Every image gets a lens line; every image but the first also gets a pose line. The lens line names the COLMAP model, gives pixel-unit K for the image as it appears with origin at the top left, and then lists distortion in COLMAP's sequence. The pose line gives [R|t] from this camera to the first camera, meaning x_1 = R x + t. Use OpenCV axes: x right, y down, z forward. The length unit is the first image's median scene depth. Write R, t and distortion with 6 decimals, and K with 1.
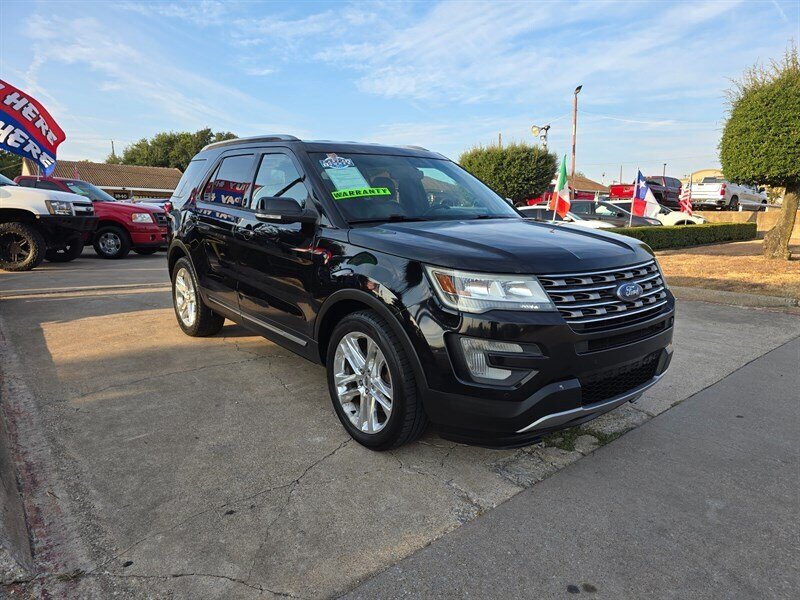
lens RADIAL K [[536.5, 0, 405.2], [0, 536.5, 298.4], [0, 0, 1]] dist [0.053017, -0.045446]
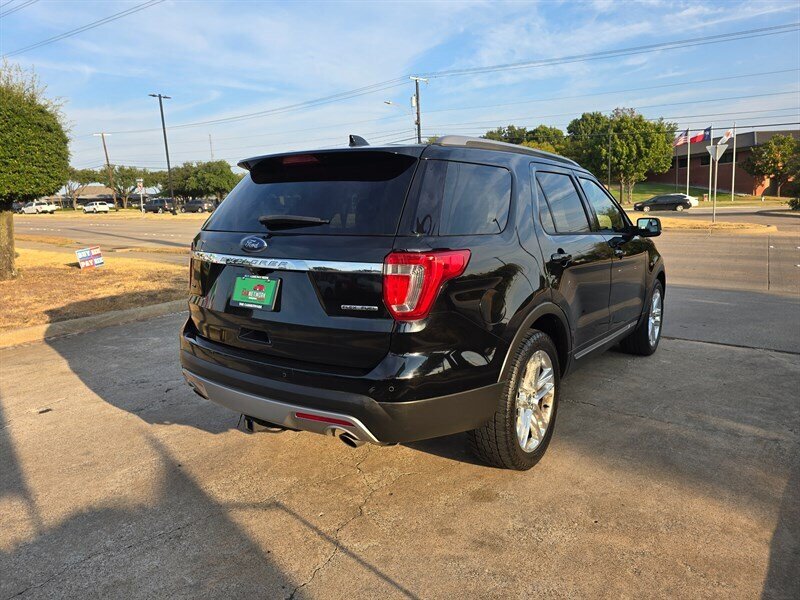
lens RADIAL K [[536.5, 0, 397.6], [0, 536.5, 291.9], [0, 0, 1]] dist [0.053017, -0.045446]
pose [[-0.242507, -0.151567, 0.958237, -1.503448], [0.190222, 0.961119, 0.200163, -0.425347], [-0.951318, 0.230819, -0.204247, 2.044284]]
